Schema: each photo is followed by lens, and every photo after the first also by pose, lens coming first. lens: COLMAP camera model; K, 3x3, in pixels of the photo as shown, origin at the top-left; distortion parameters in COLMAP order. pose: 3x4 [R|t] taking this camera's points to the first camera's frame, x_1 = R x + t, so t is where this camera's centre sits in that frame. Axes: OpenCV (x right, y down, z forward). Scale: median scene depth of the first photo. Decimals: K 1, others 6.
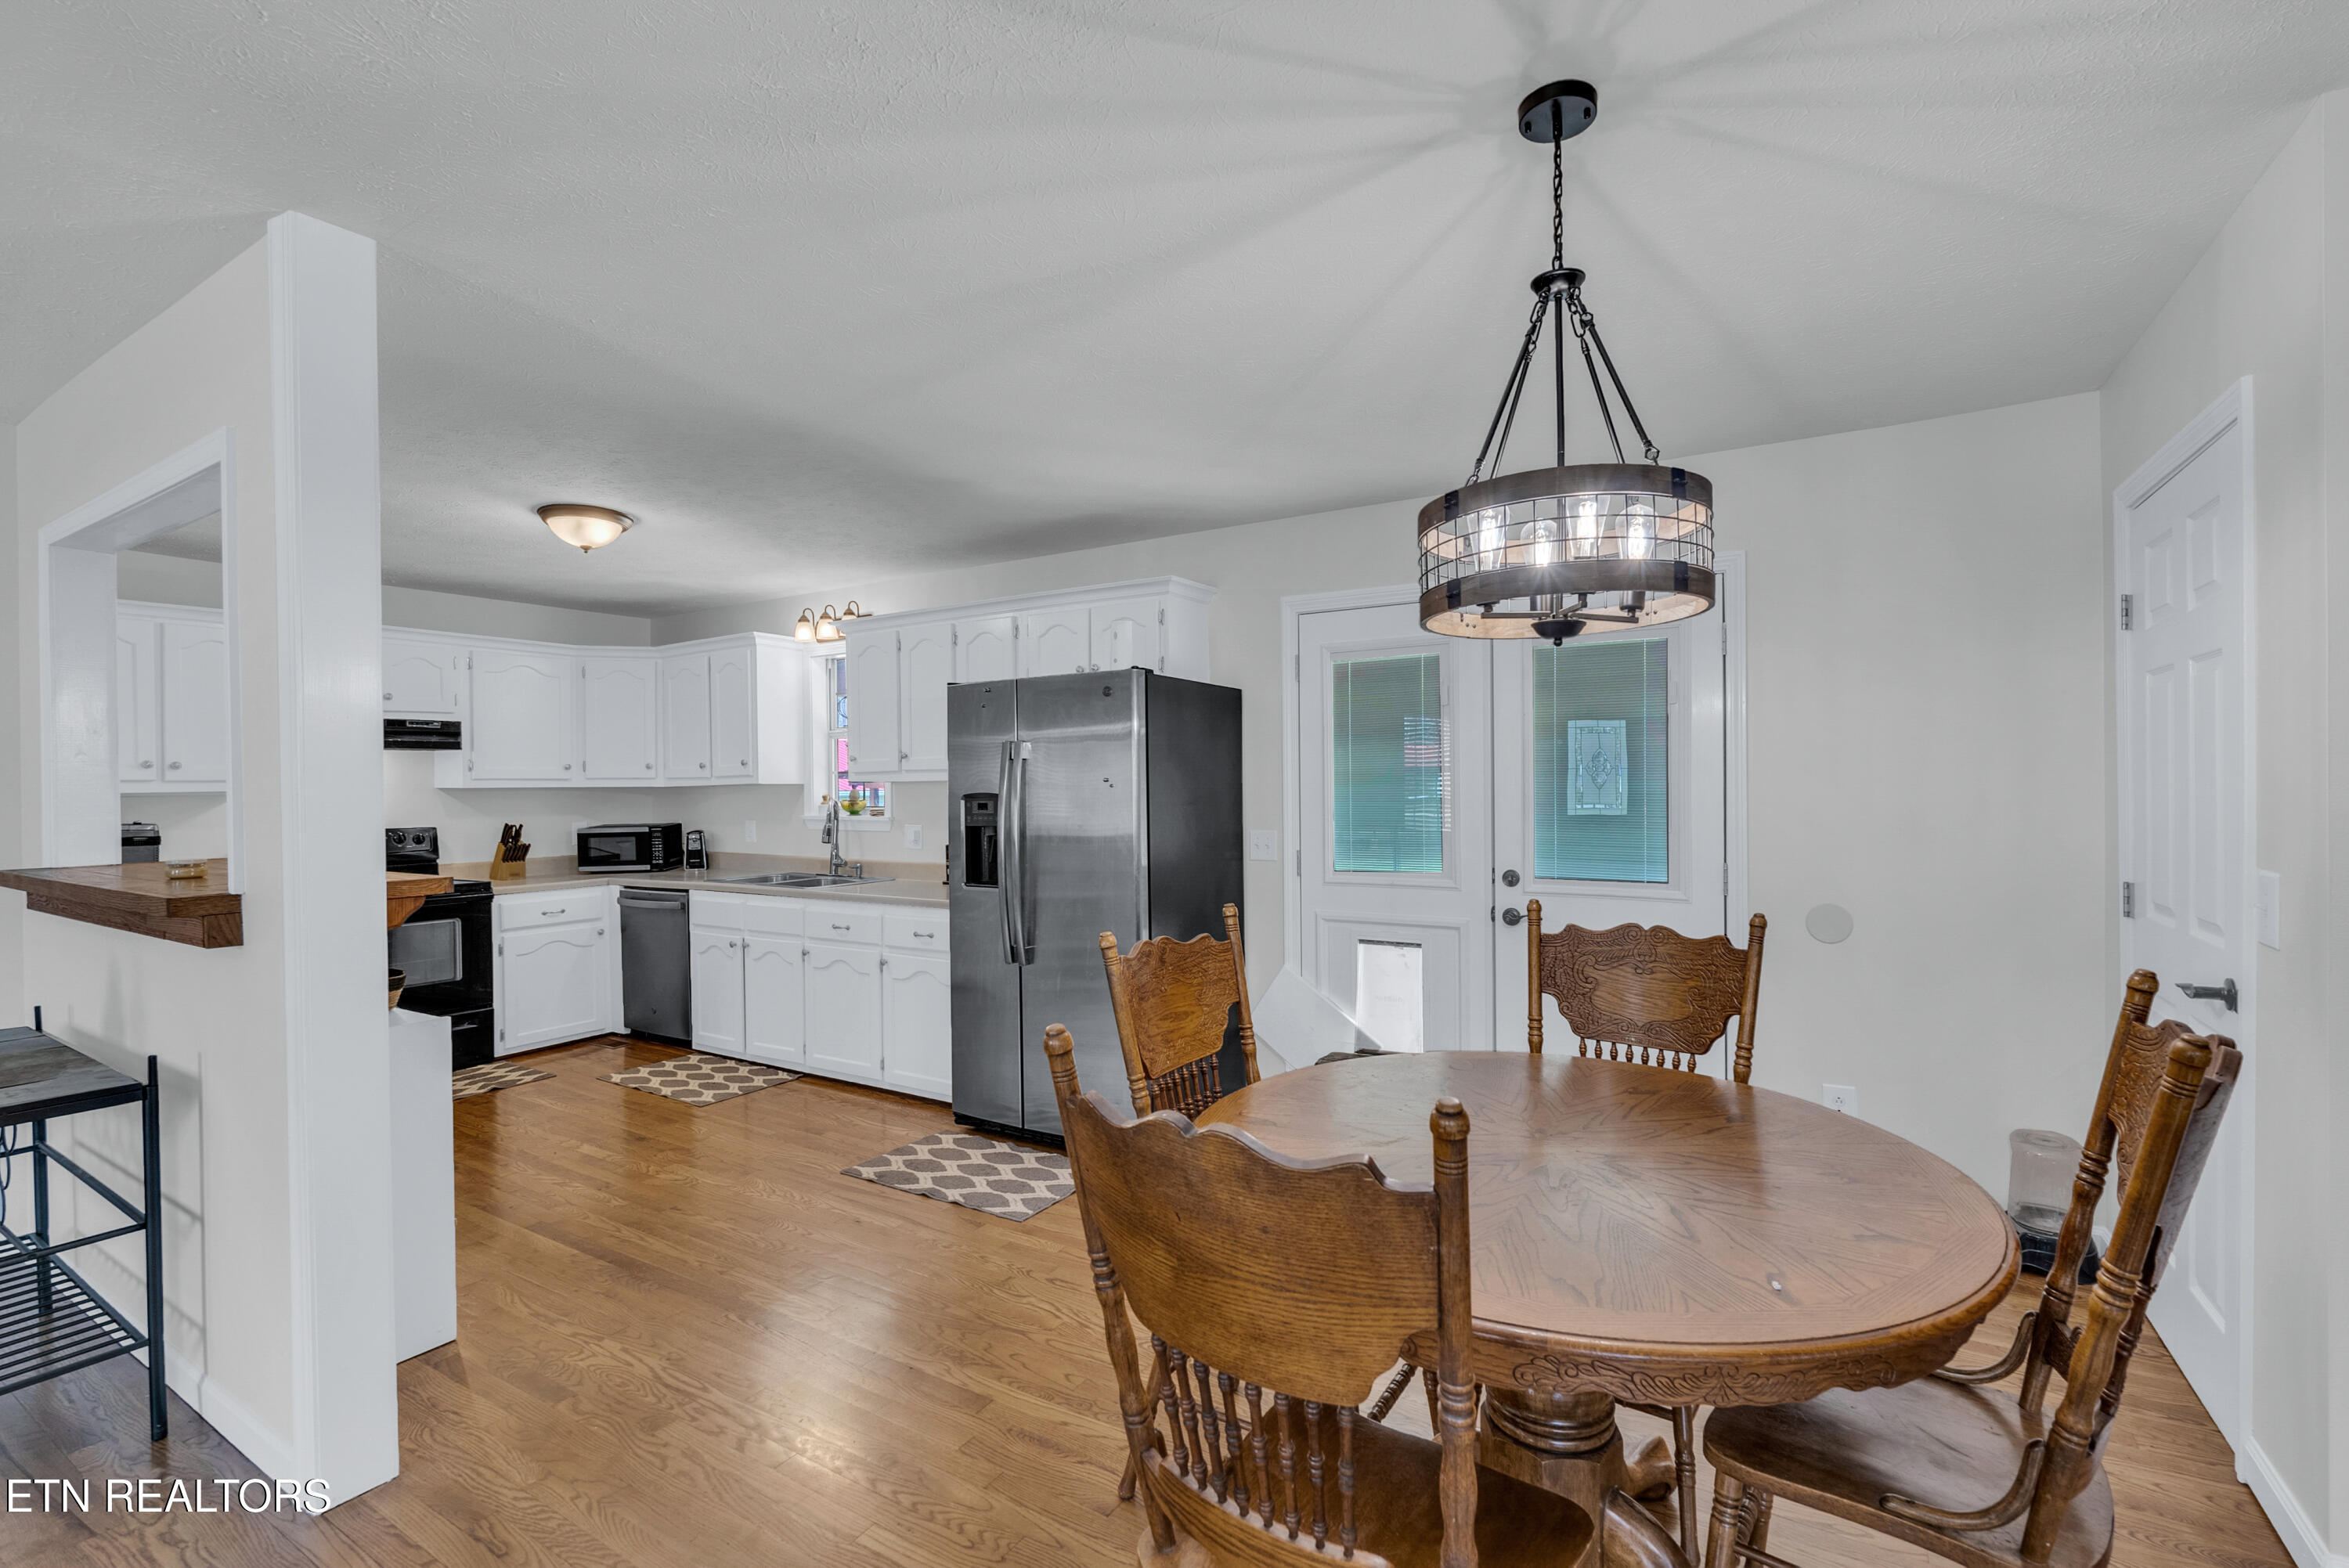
lens RADIAL K [[1027.1, 0, 1187.6], [0, 1027.1, 791.0], [0, 0, 1]] dist [-0.006726, 0.000947]
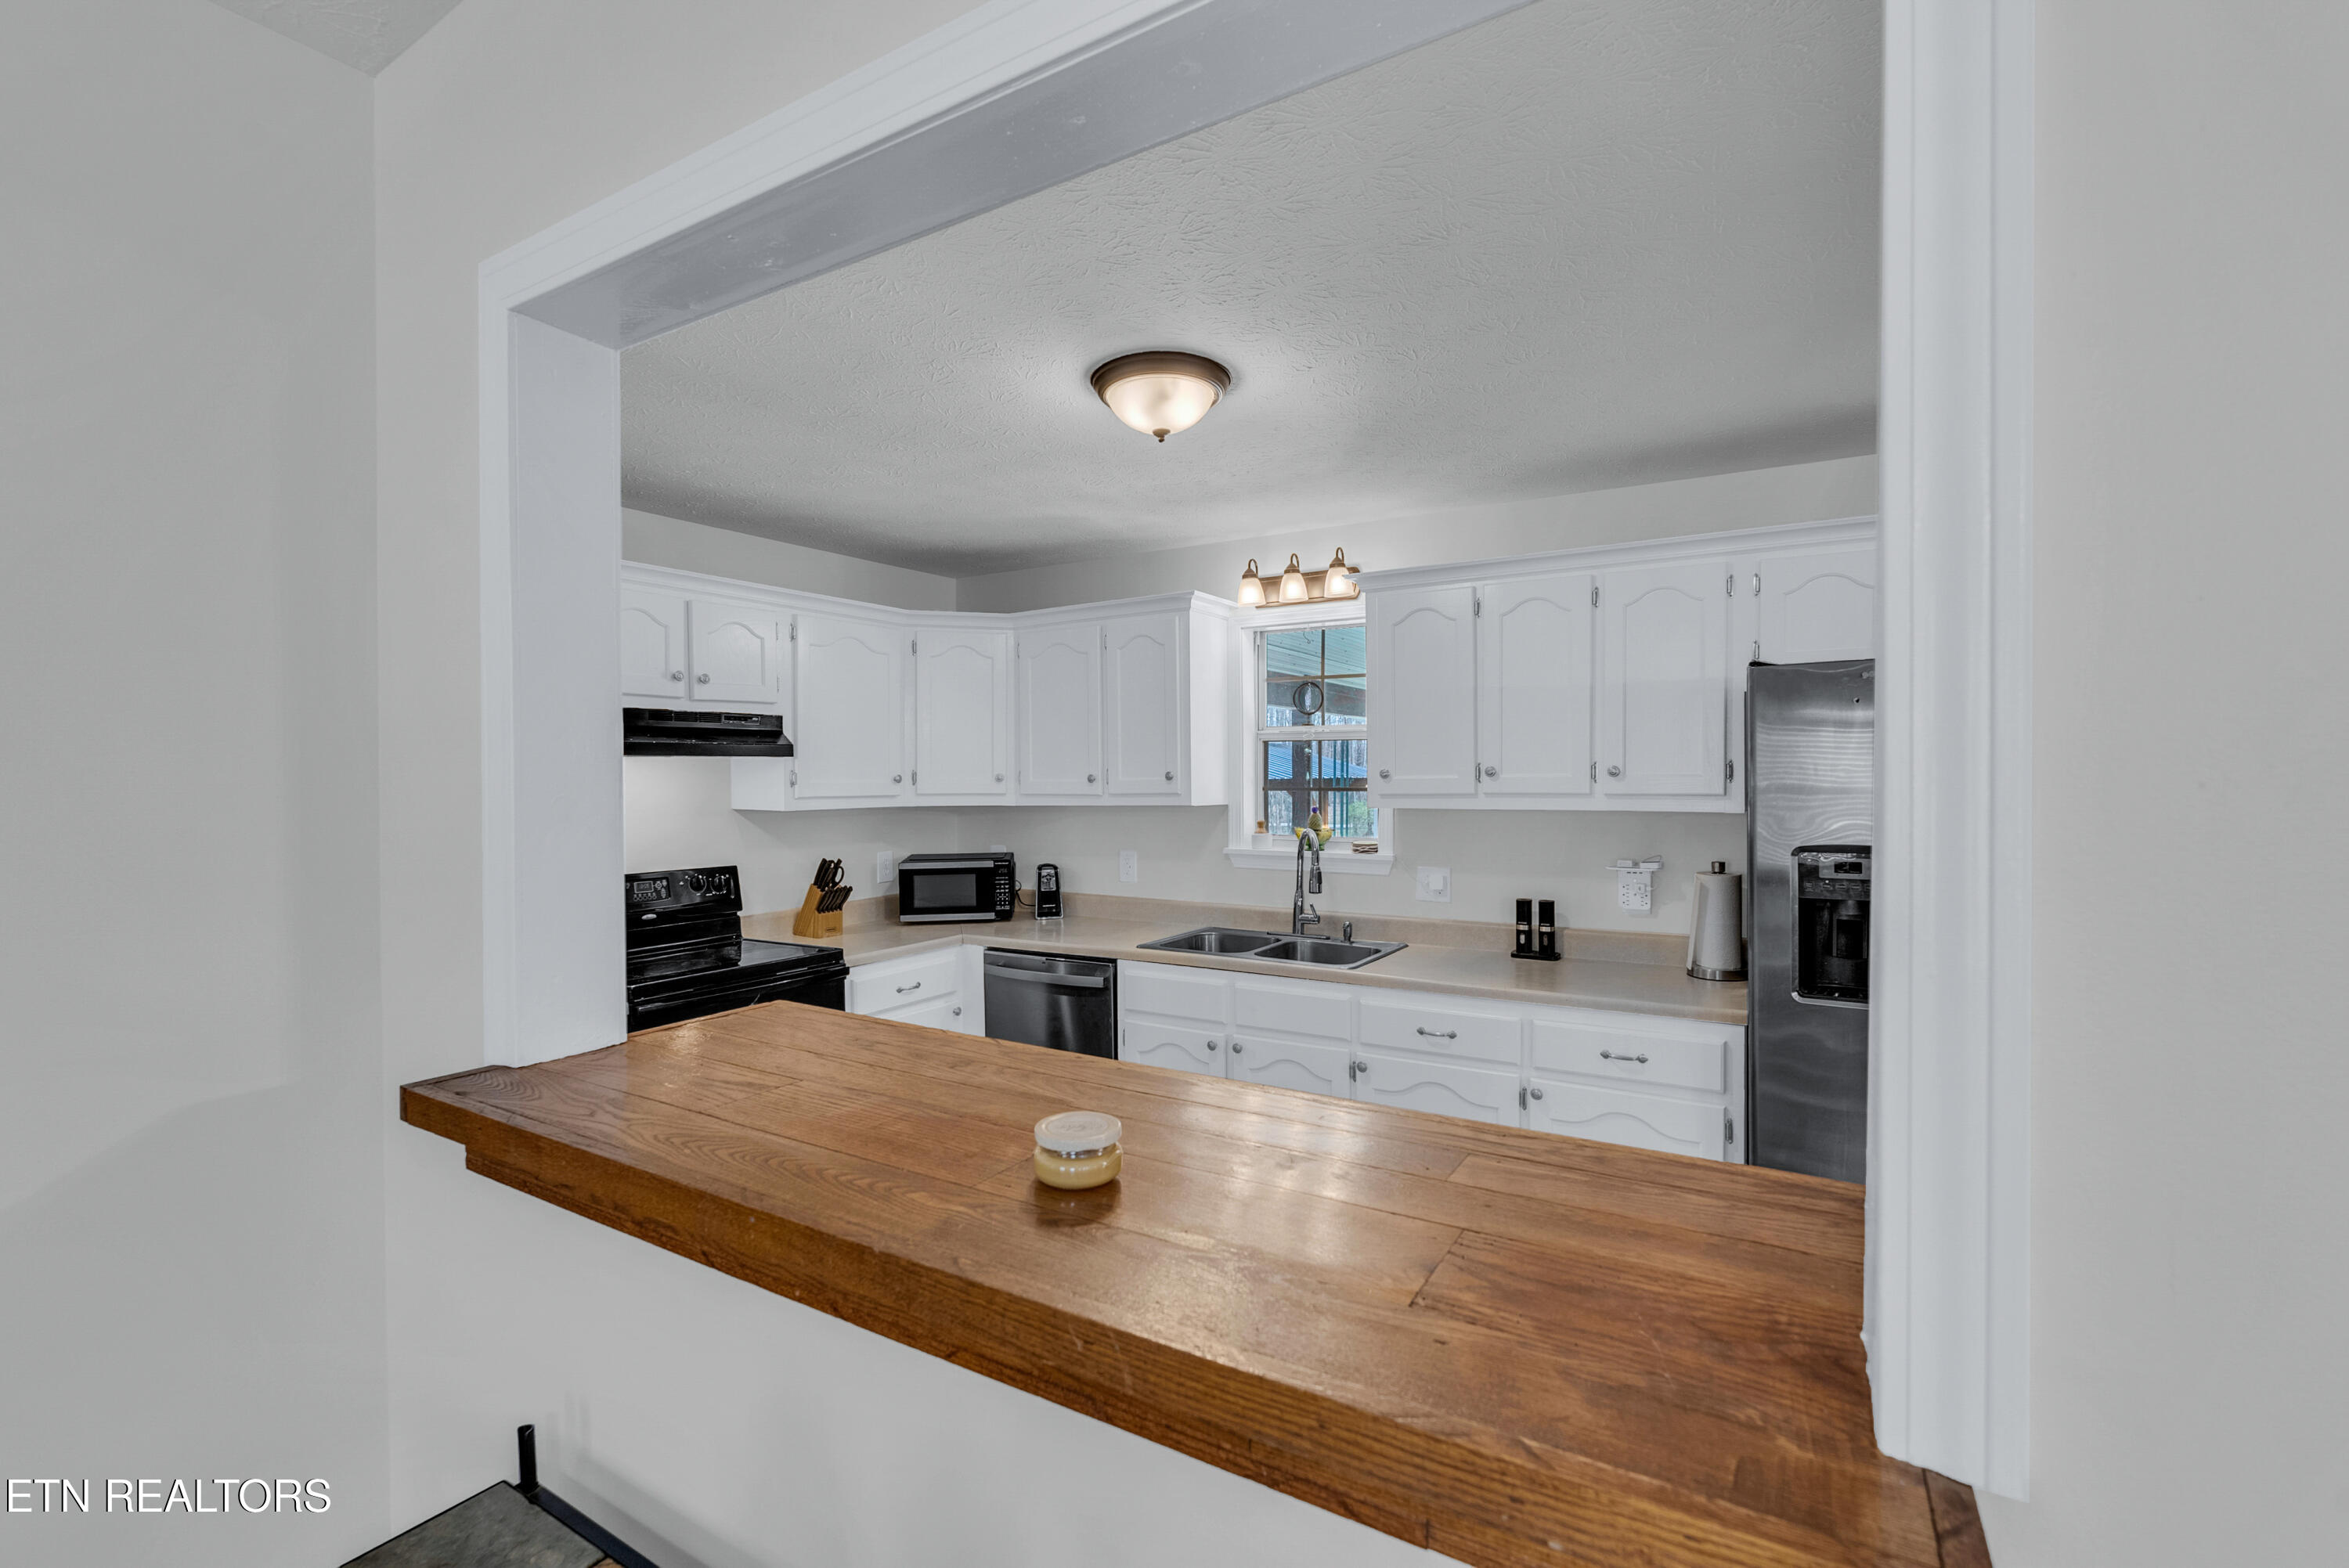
lens RADIAL K [[1027.1, 0, 1189.5], [0, 1027.1, 793.5], [0, 0, 1]] dist [-0.006726, 0.000947]
pose [[0.999959, 0.006323, 0.006543, -0.456665], [-0.006391, 0.999926, 0.010308, -0.024776], [-0.006478, -0.010350, 0.999925, 0.312506]]
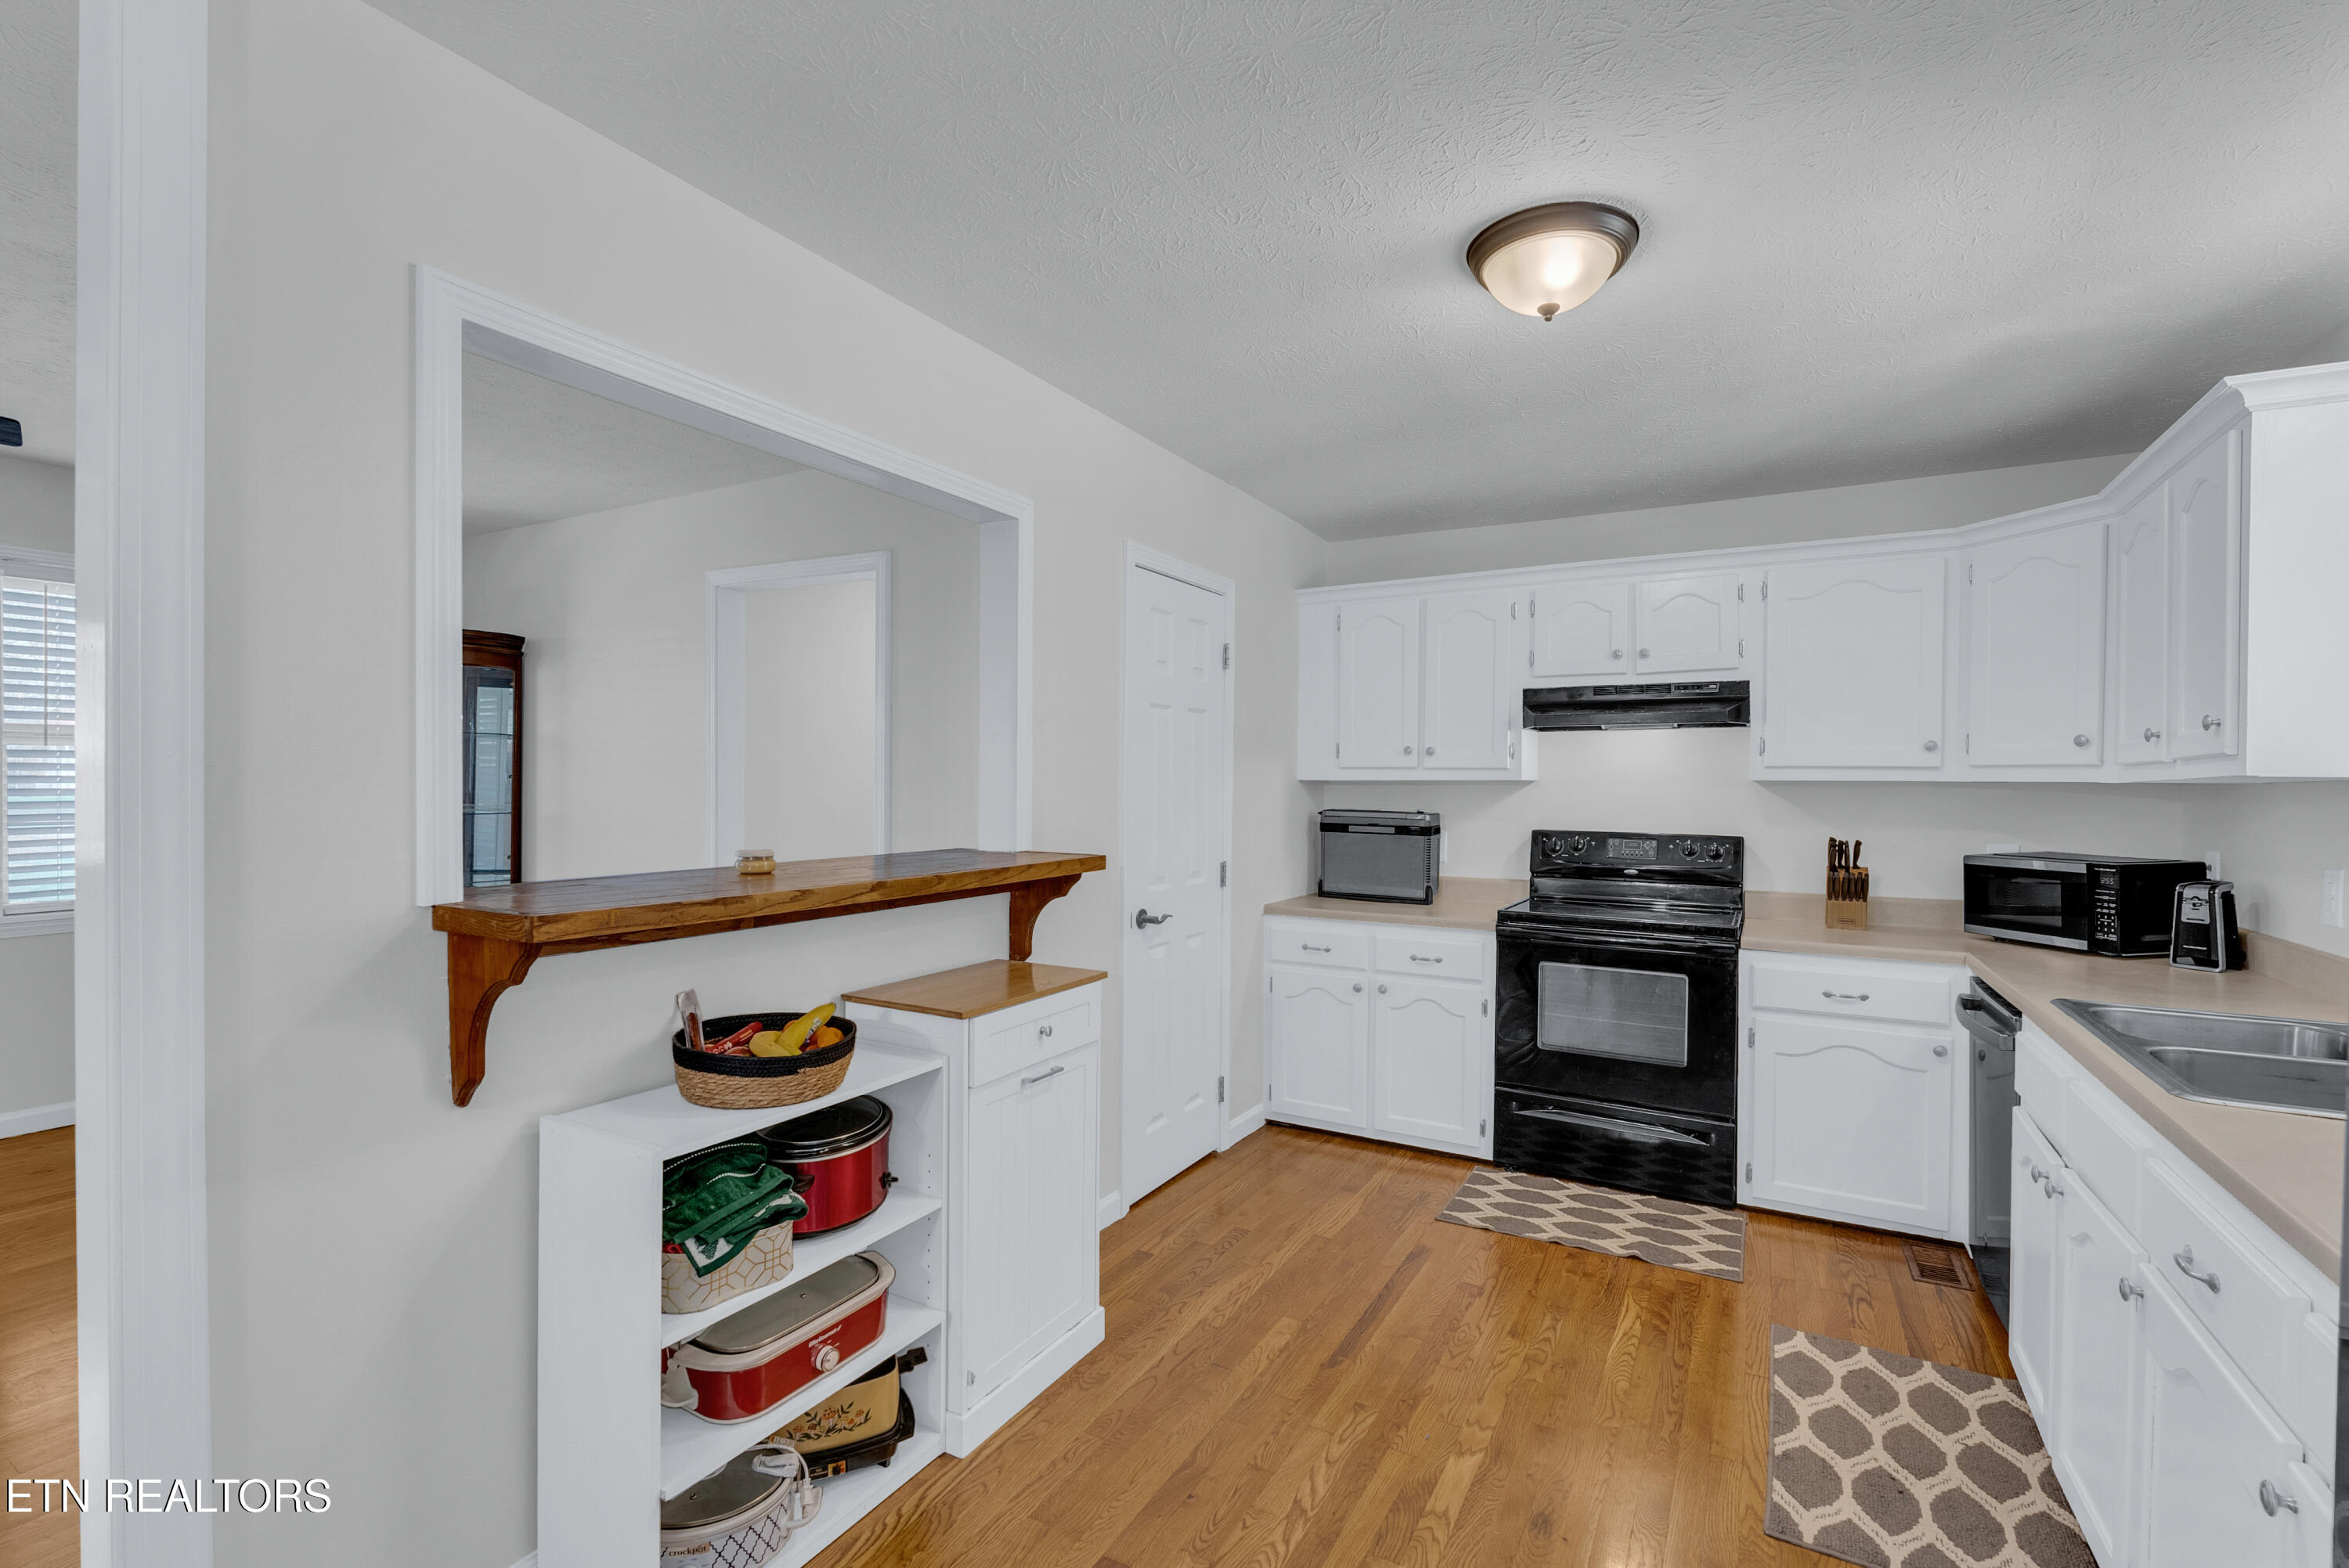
lens RADIAL K [[1027.1, 0, 1191.7], [0, 1027.1, 792.5], [0, 0, 1]] dist [-0.006726, 0.000947]
pose [[0.039687, 0.019800, -0.999016, -0.060089], [-0.016898, 0.999674, 0.019142, -0.001593], [0.999069, 0.016122, 0.040008, 0.640932]]
